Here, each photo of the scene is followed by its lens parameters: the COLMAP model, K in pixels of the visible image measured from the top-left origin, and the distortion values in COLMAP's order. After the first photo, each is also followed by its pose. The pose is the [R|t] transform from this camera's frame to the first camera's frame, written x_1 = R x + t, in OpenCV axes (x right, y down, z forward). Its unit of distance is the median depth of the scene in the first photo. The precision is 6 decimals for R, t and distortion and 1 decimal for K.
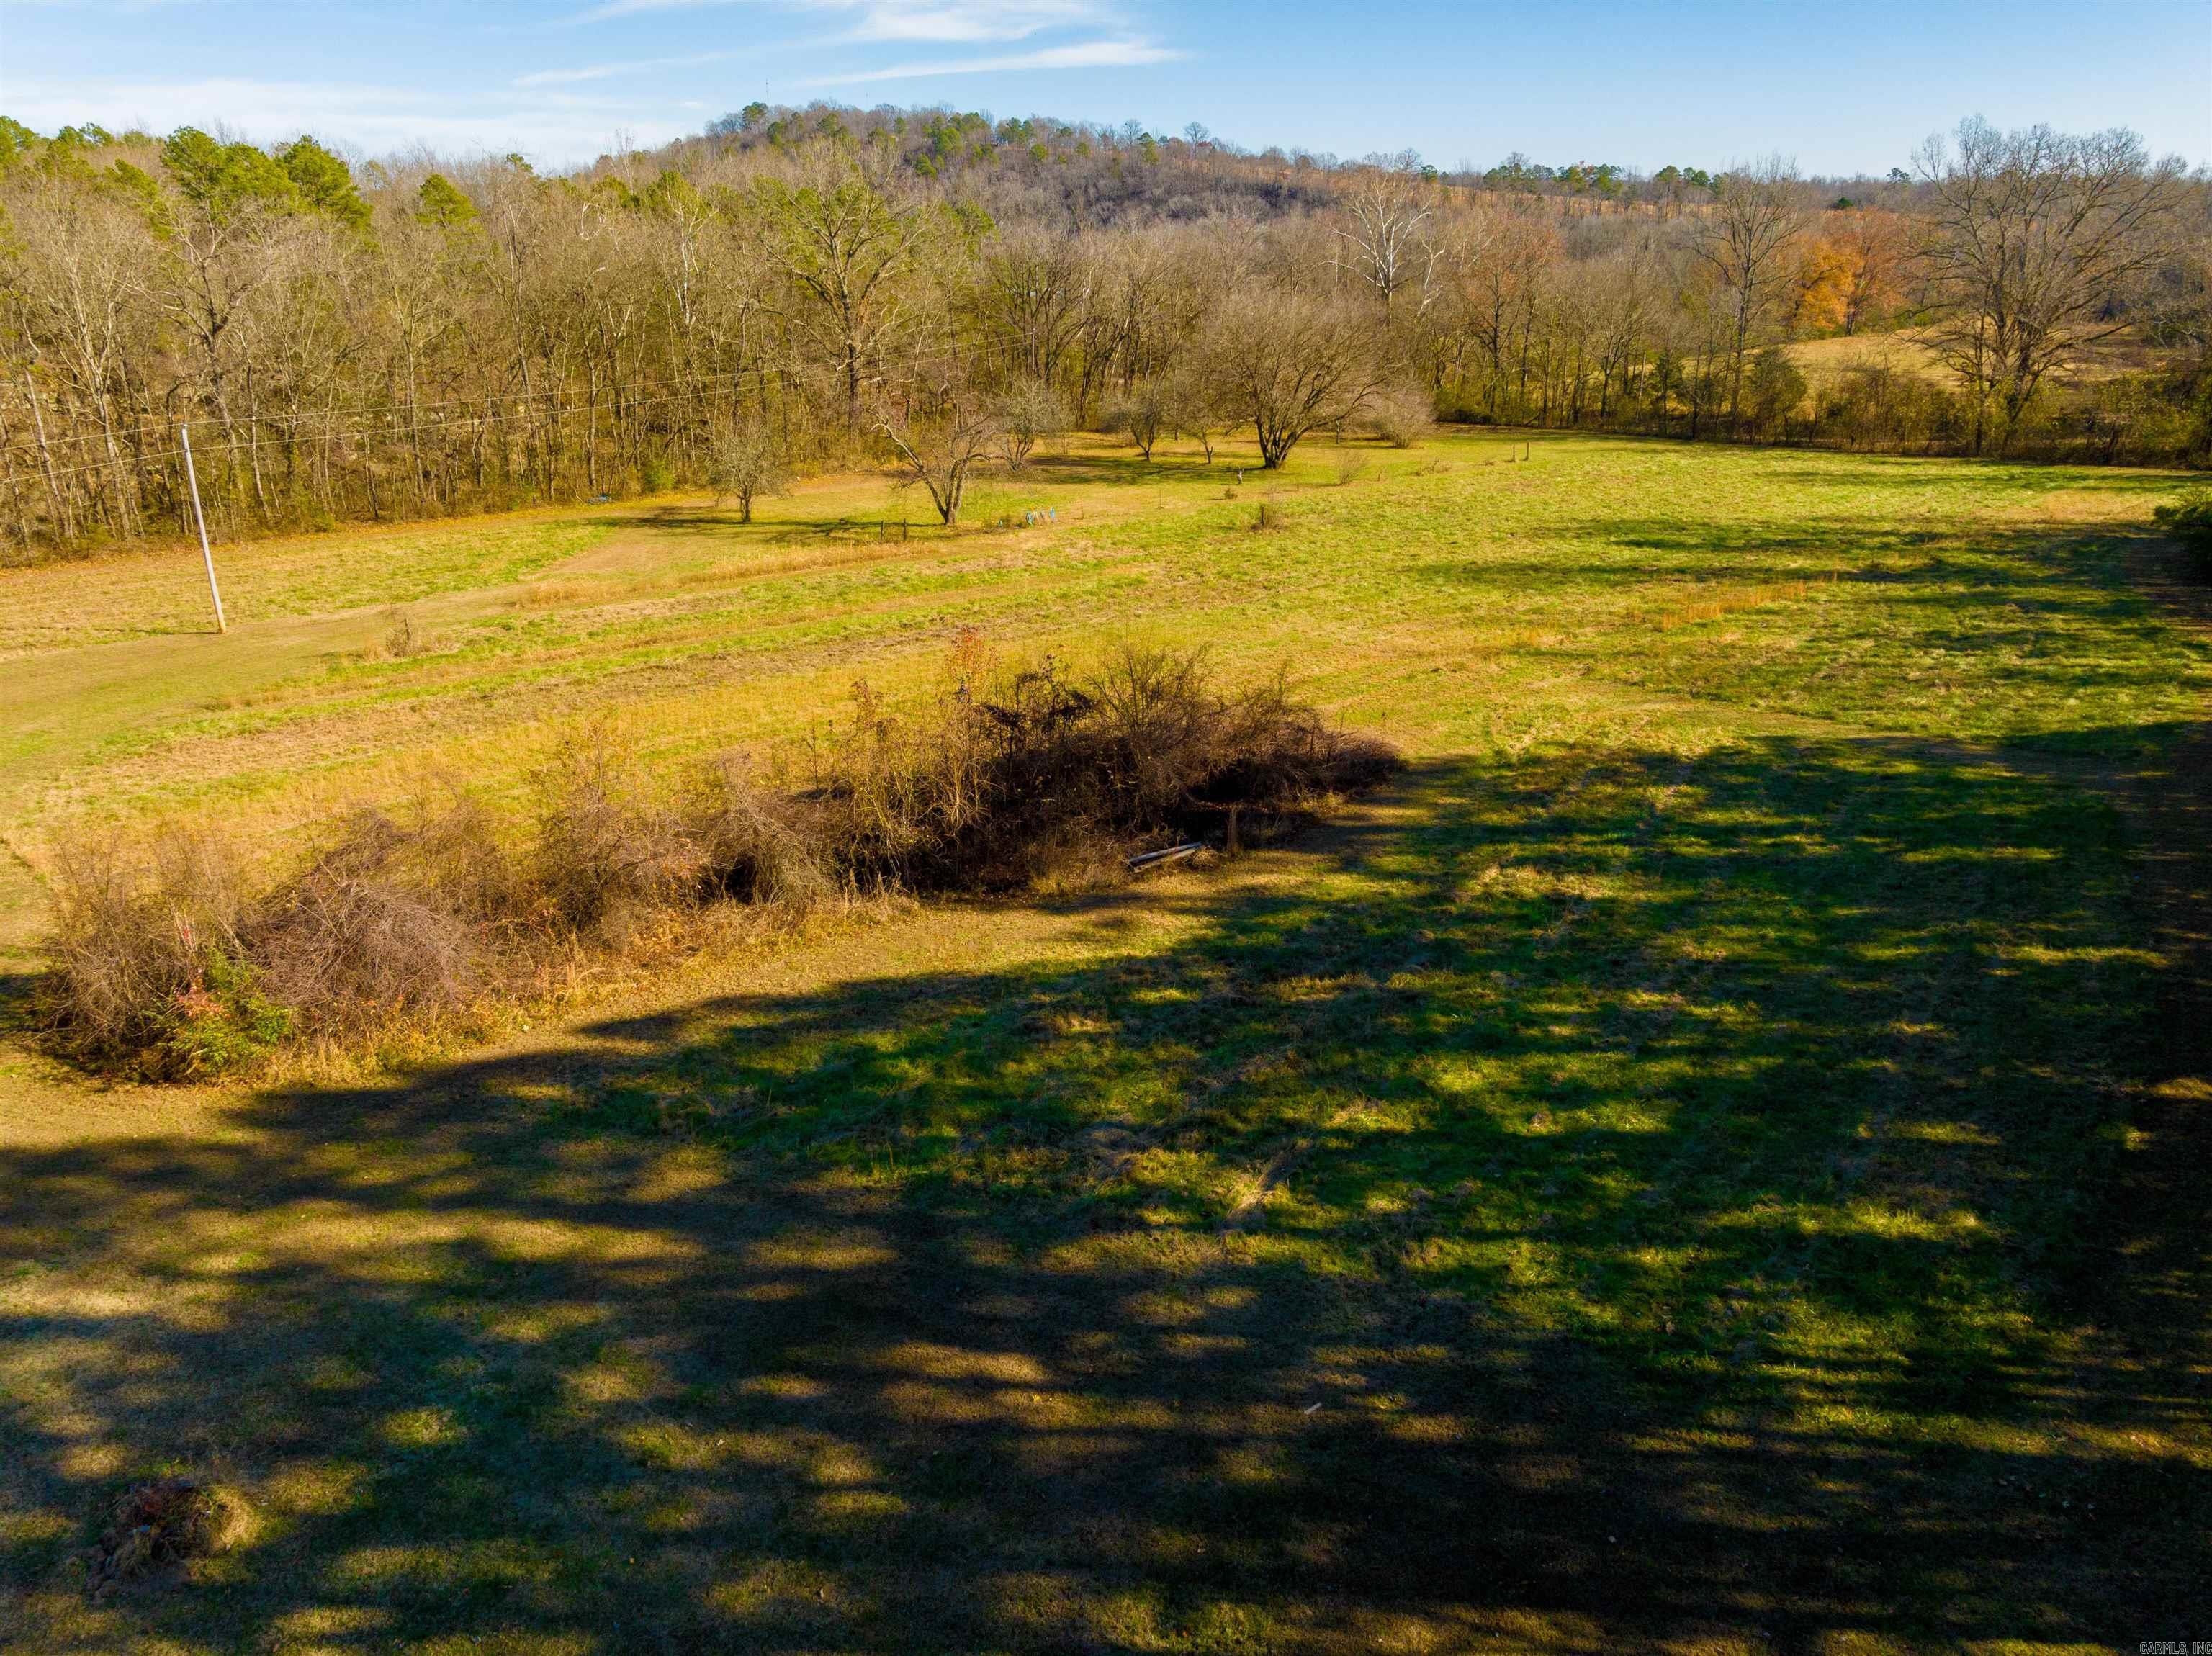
lens RADIAL K [[1533.4, 0, 1103.5], [0, 1533.4, 833.7], [0, 0, 1]] dist [-0.034221, 0.015797]
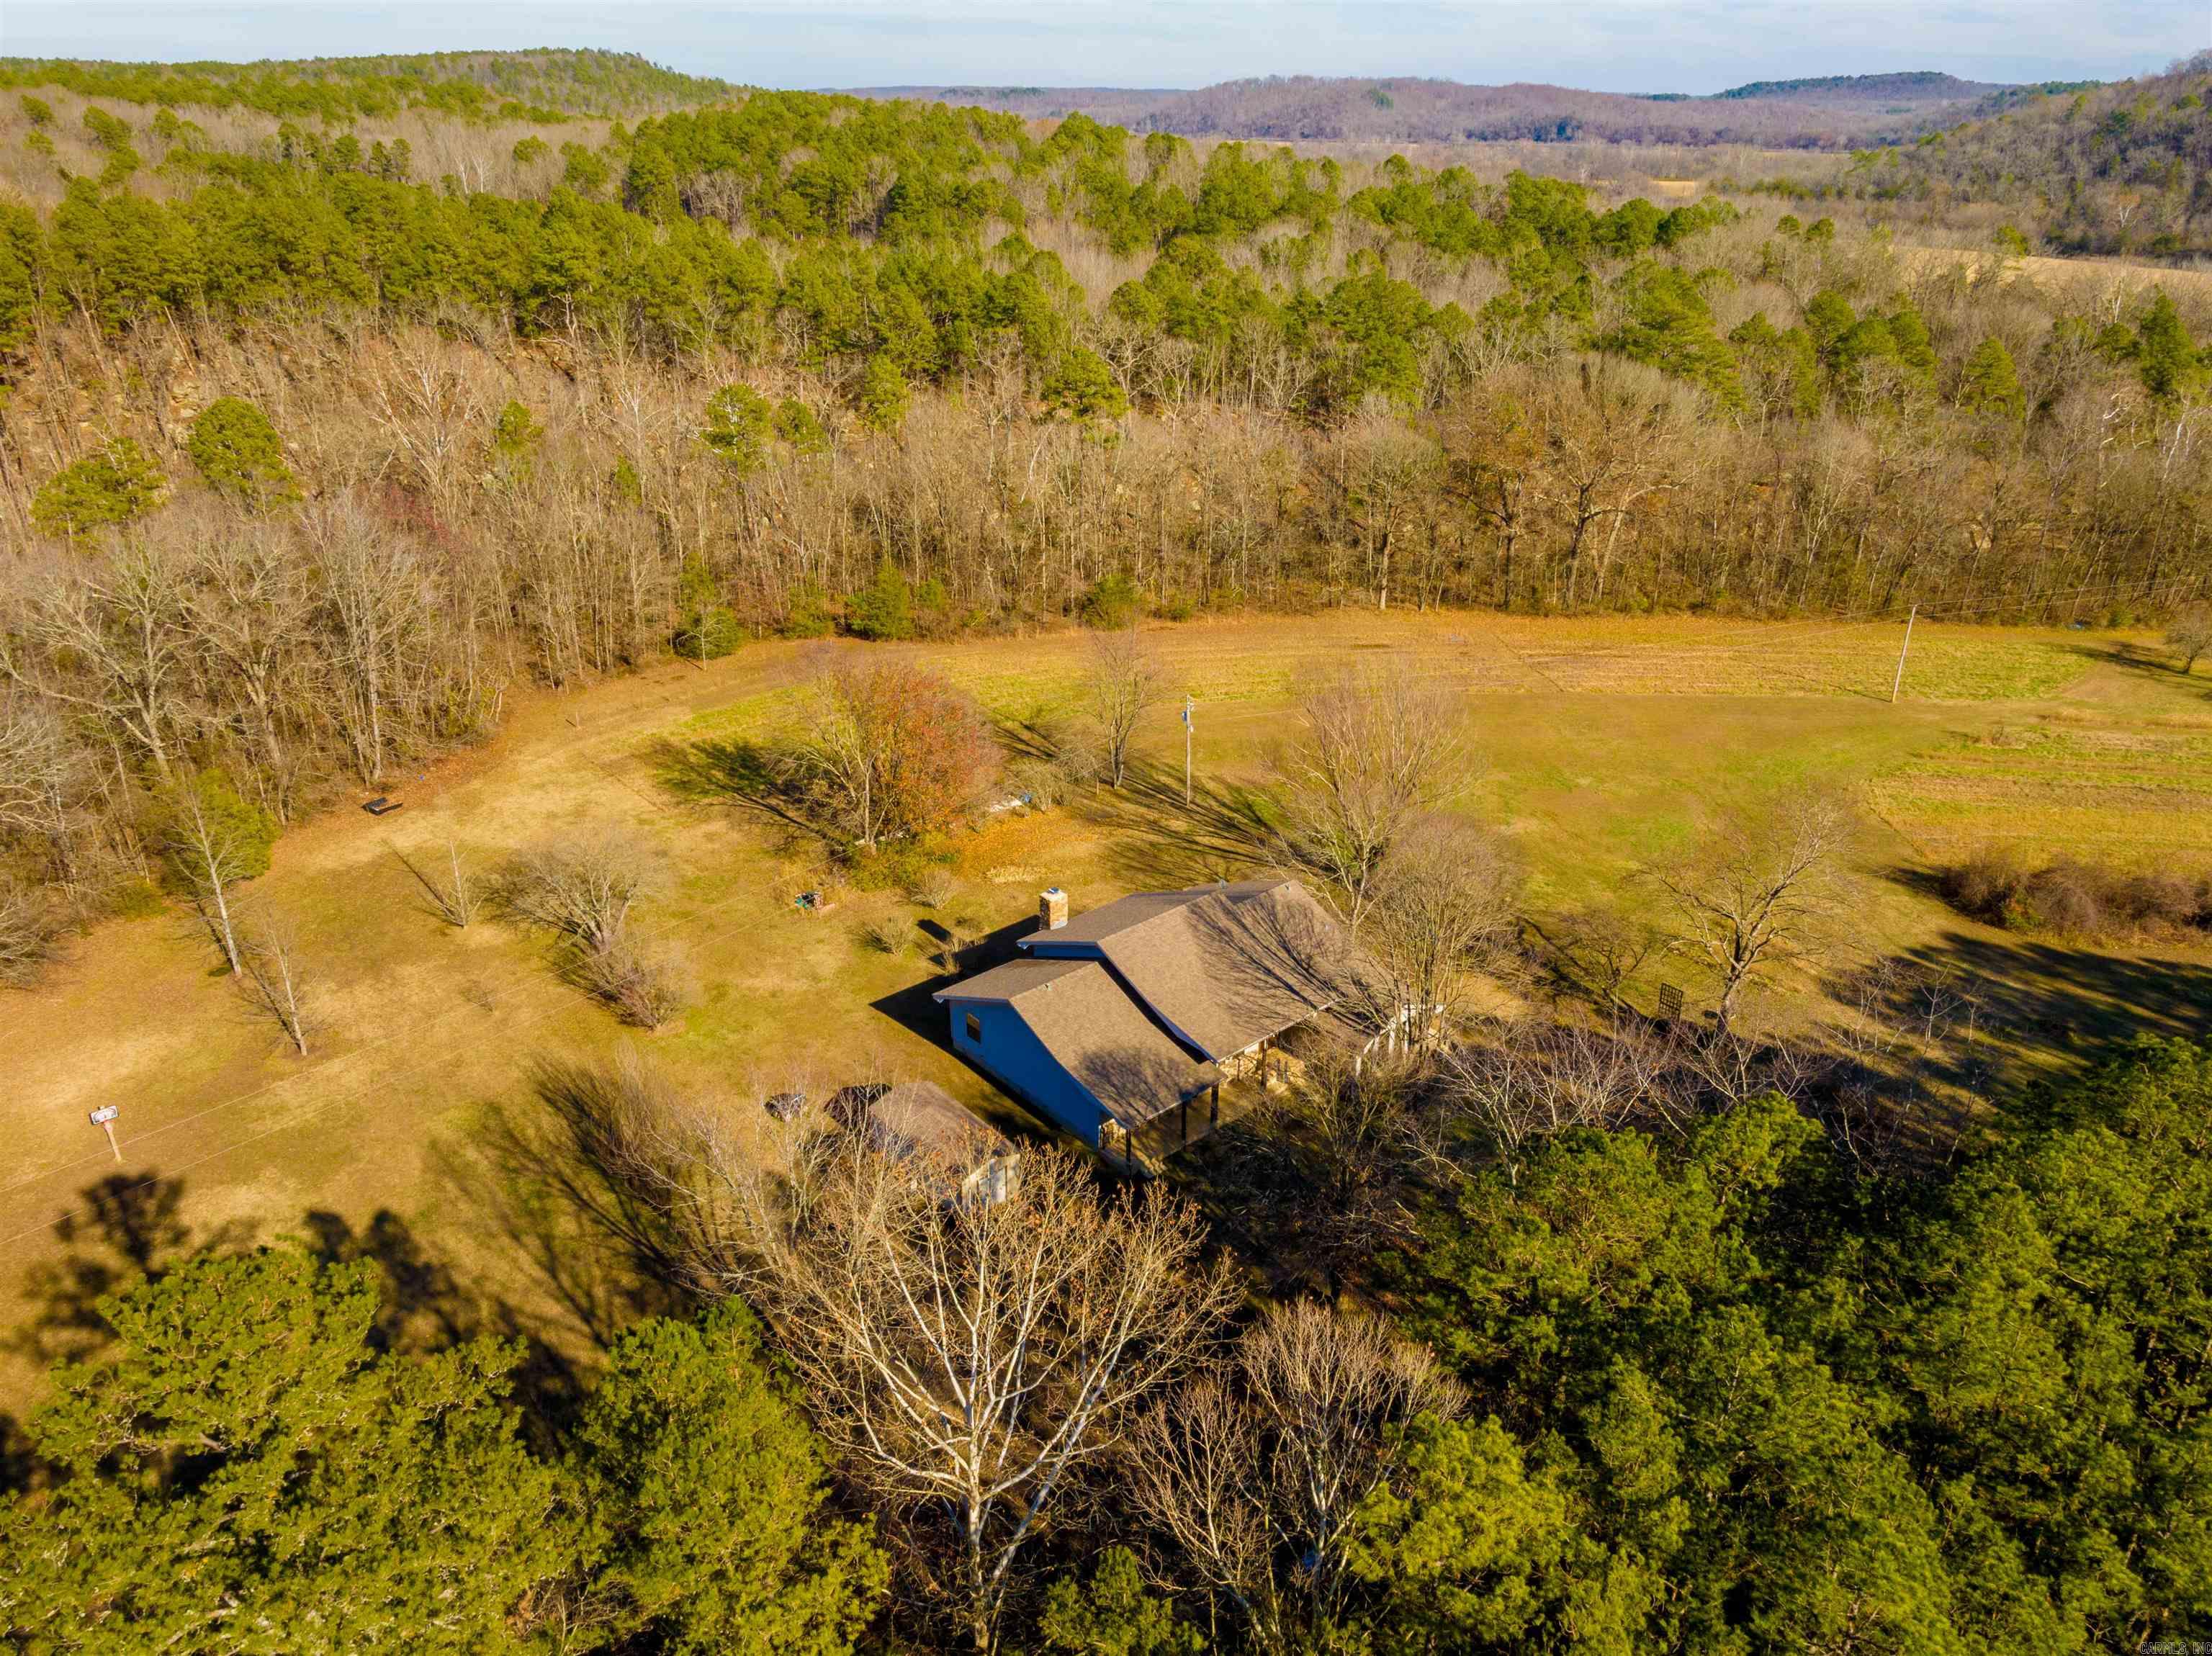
lens RADIAL K [[1533.4, 0, 1110.8], [0, 1533.4, 825.5], [0, 0, 1]] dist [-0.034221, 0.015797]
pose [[0.713709, 0.297261, -0.634237, 0.005187], [-0.254170, 0.953672, 0.160959, -0.024966], [0.652700, 0.046326, 0.756199, -0.780476]]
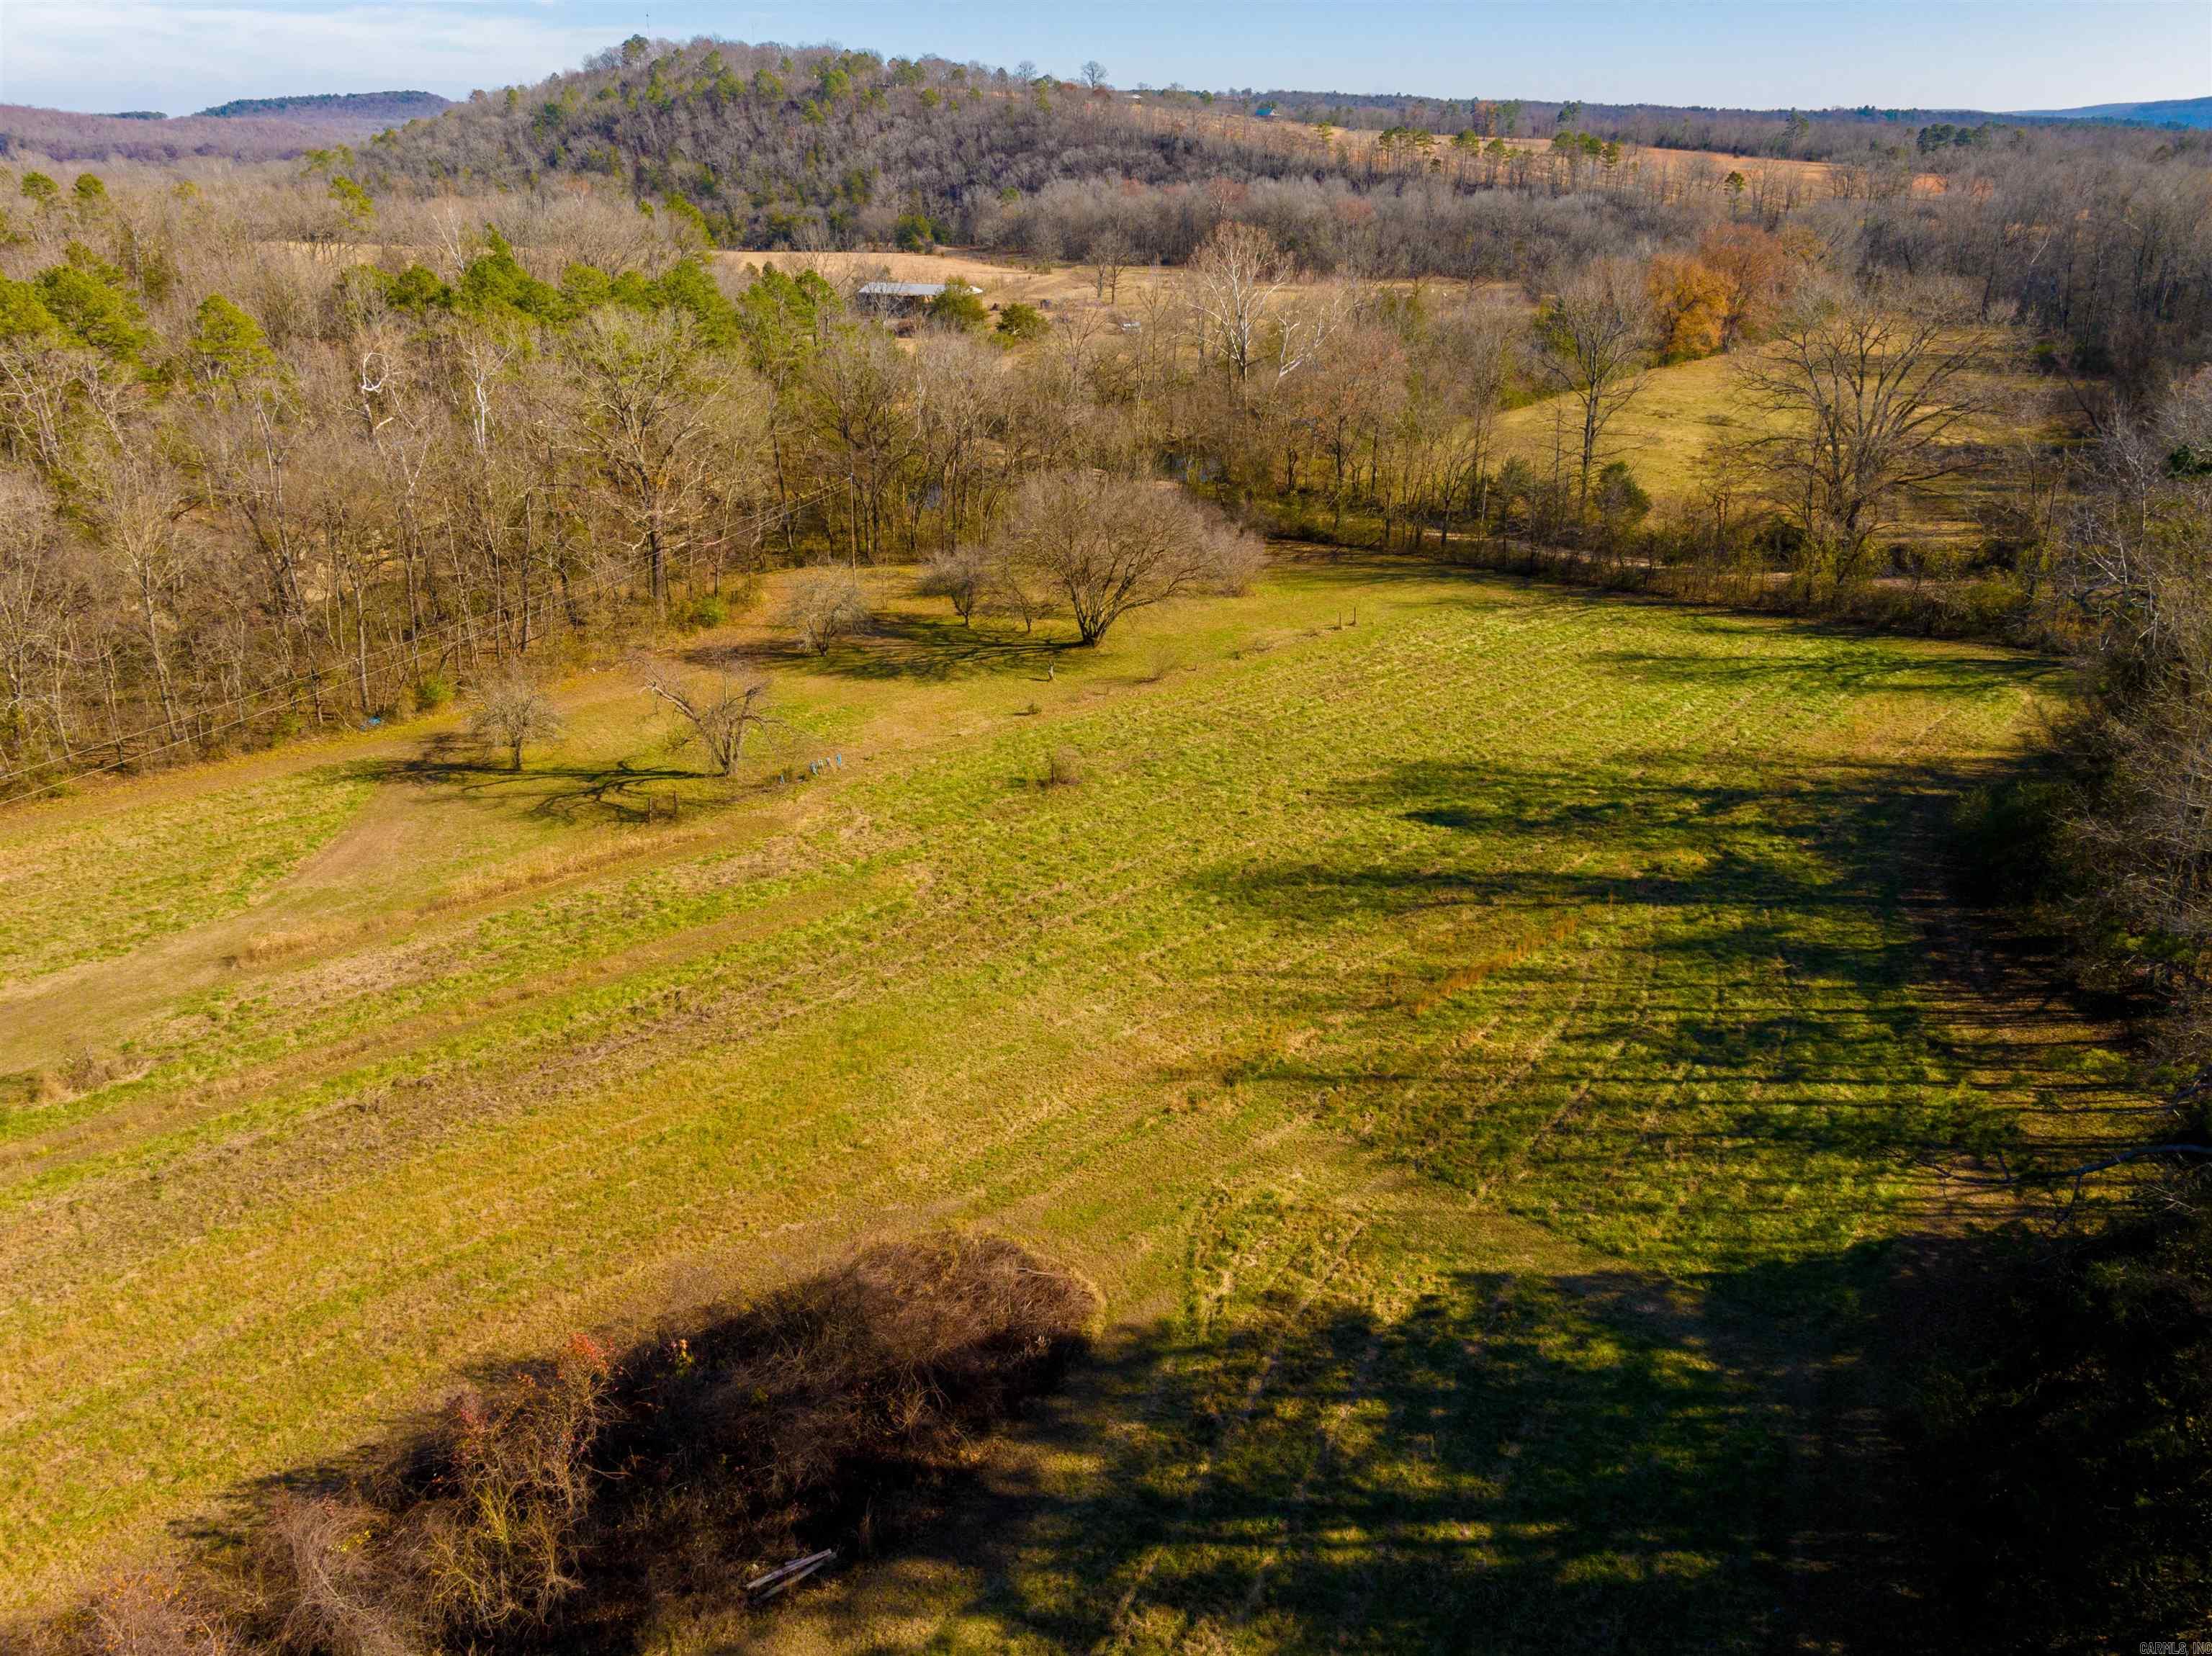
lens RADIAL K [[1533.4, 0, 1103.7], [0, 1533.4, 823.0], [0, 0, 1]] dist [-0.034221, 0.015797]
pose [[0.998580, -0.015862, 0.050856, 0.075267], [0.013435, 0.998770, 0.047723, -0.193663], [-0.051551, -0.046972, 0.997565, 0.028105]]
